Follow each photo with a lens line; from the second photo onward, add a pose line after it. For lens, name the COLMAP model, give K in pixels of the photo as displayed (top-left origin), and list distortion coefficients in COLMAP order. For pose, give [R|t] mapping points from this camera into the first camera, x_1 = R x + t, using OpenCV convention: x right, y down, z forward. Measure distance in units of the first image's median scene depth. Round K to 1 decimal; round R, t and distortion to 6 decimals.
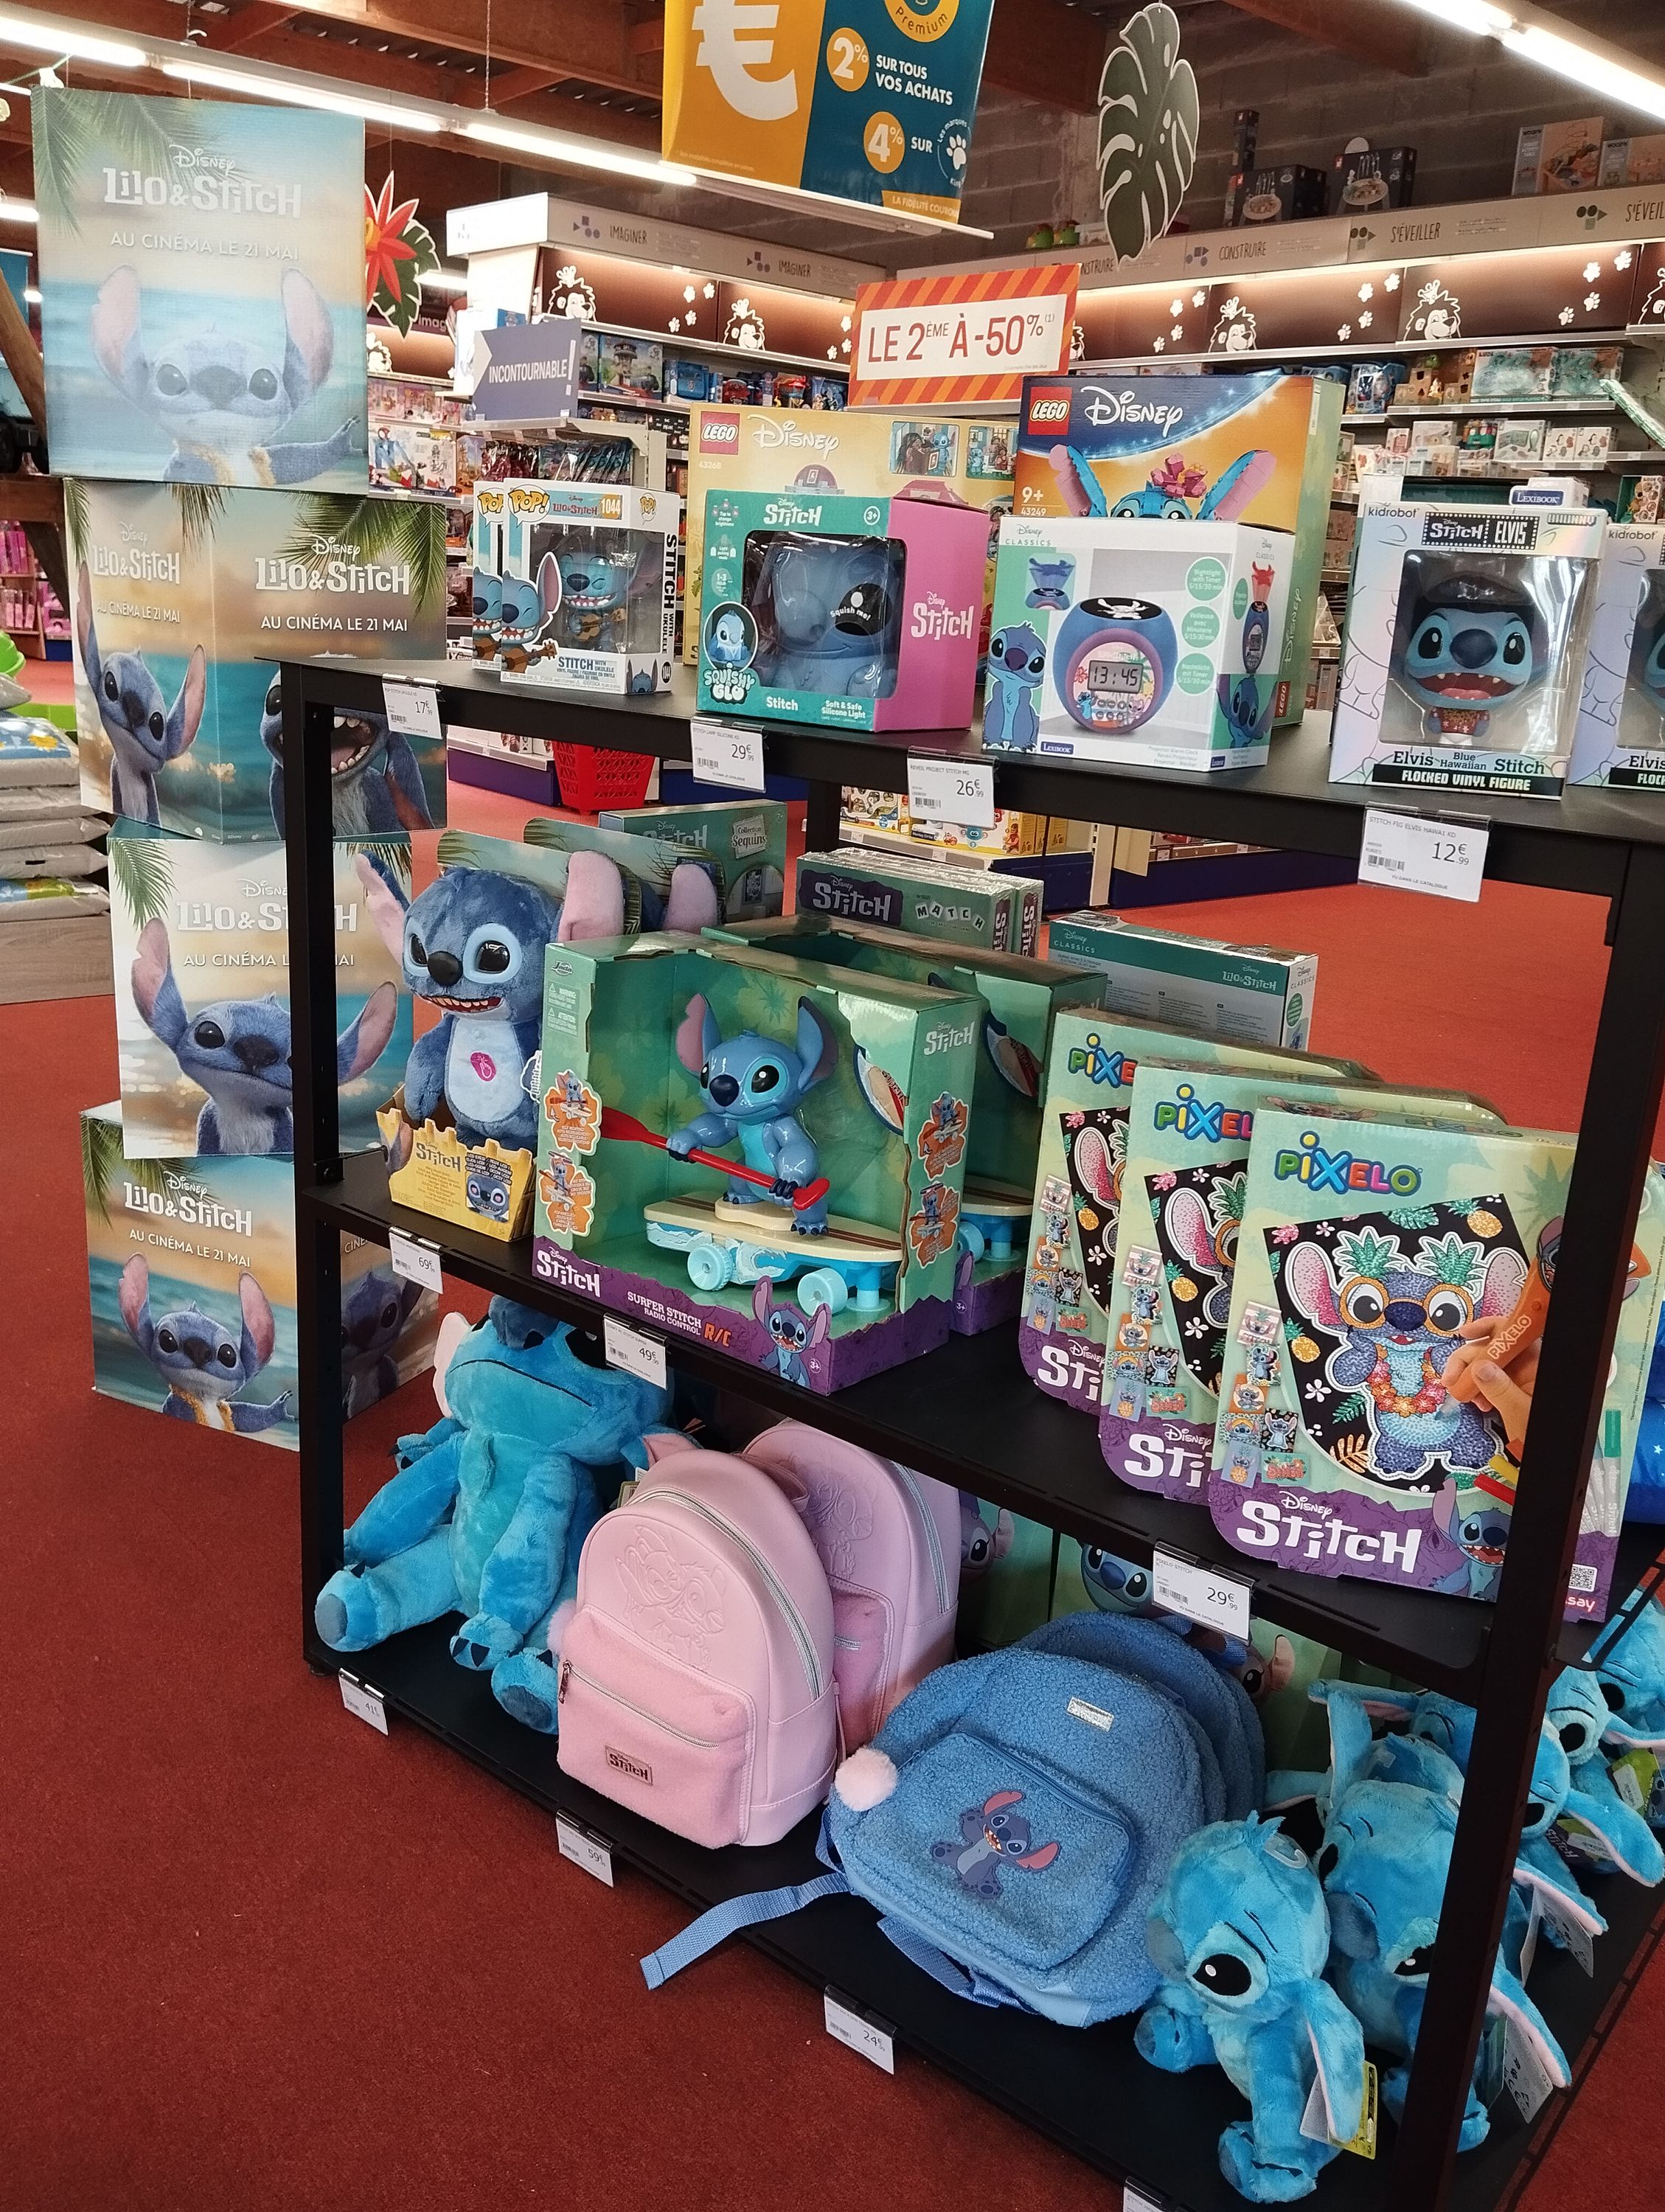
lens RADIAL K [[1841.0, 0, 827.2], [0, 1841.0, 1094.9], [0, 0, 1]] dist [0.054469, -0.106917]
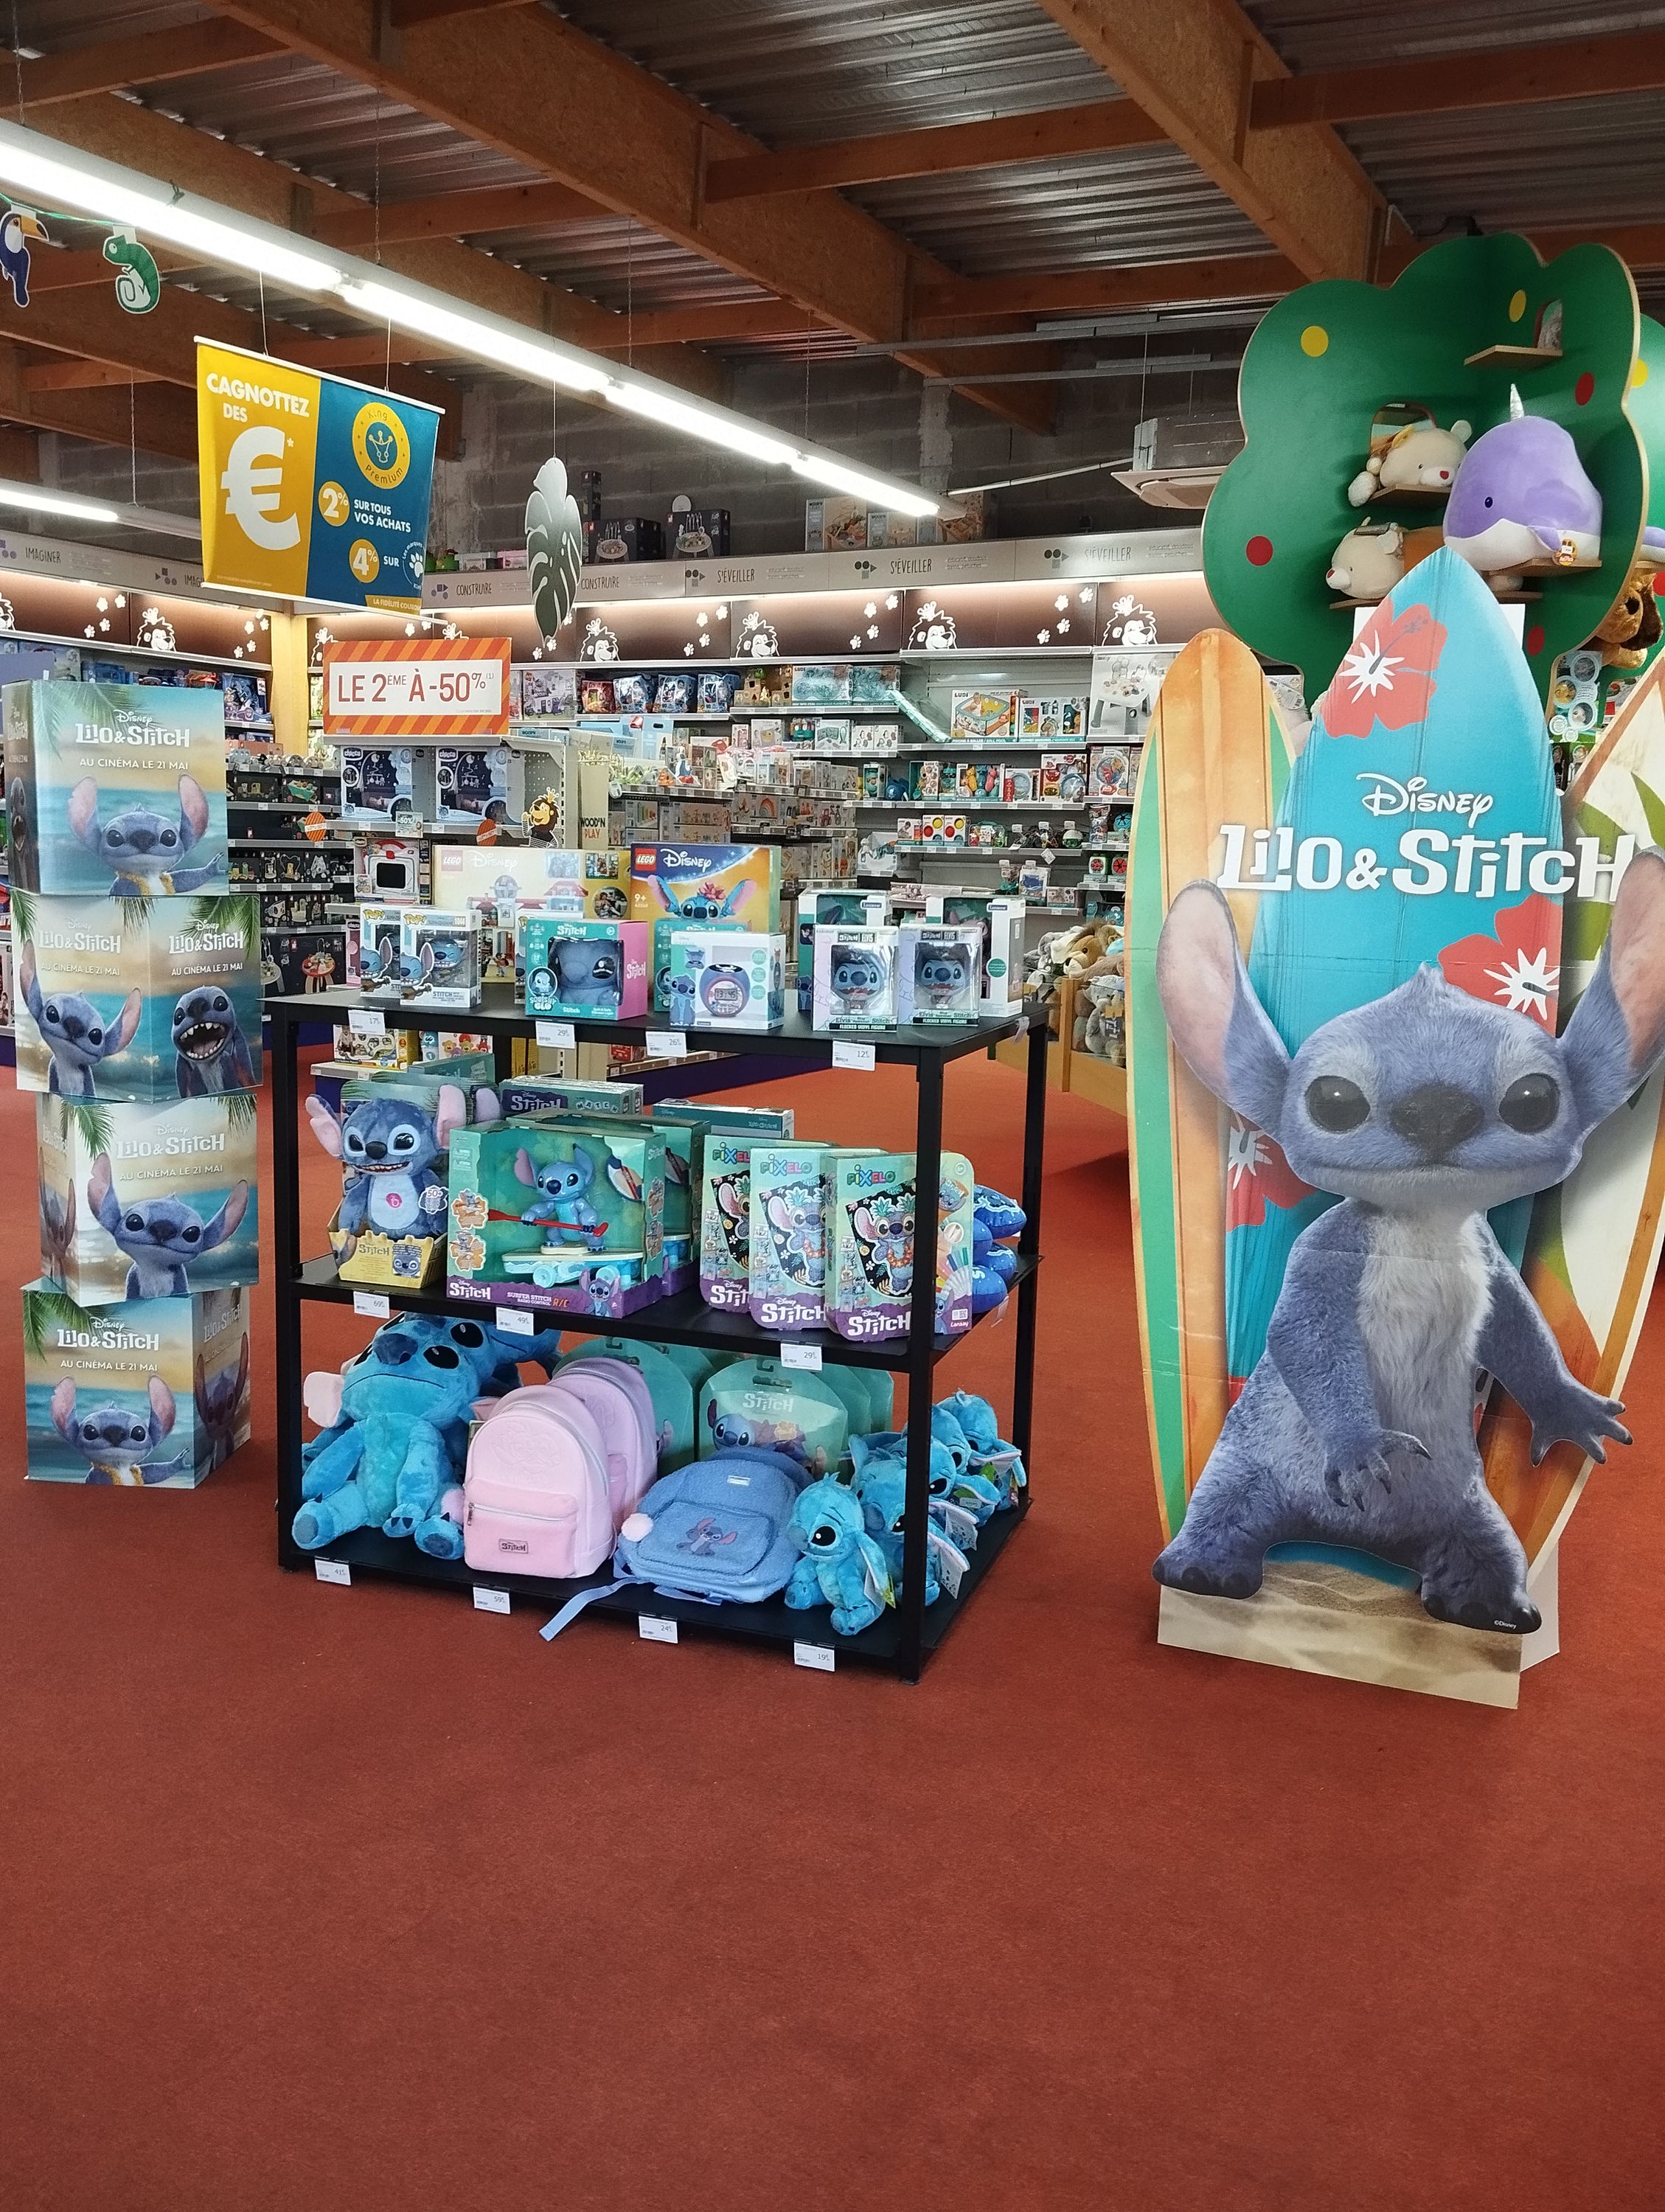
lens RADIAL K [[1971.7, 0, 829.3], [0, 1971.7, 1087.6], [0, 0, 1]] dist [0.000199, -0.013660]
pose [[0.941213, -0.079234, 0.328390, -0.340540], [0.119740, 0.987238, -0.104992, 0.110969], [-0.315880, 0.138141, 0.938689, -0.871782]]
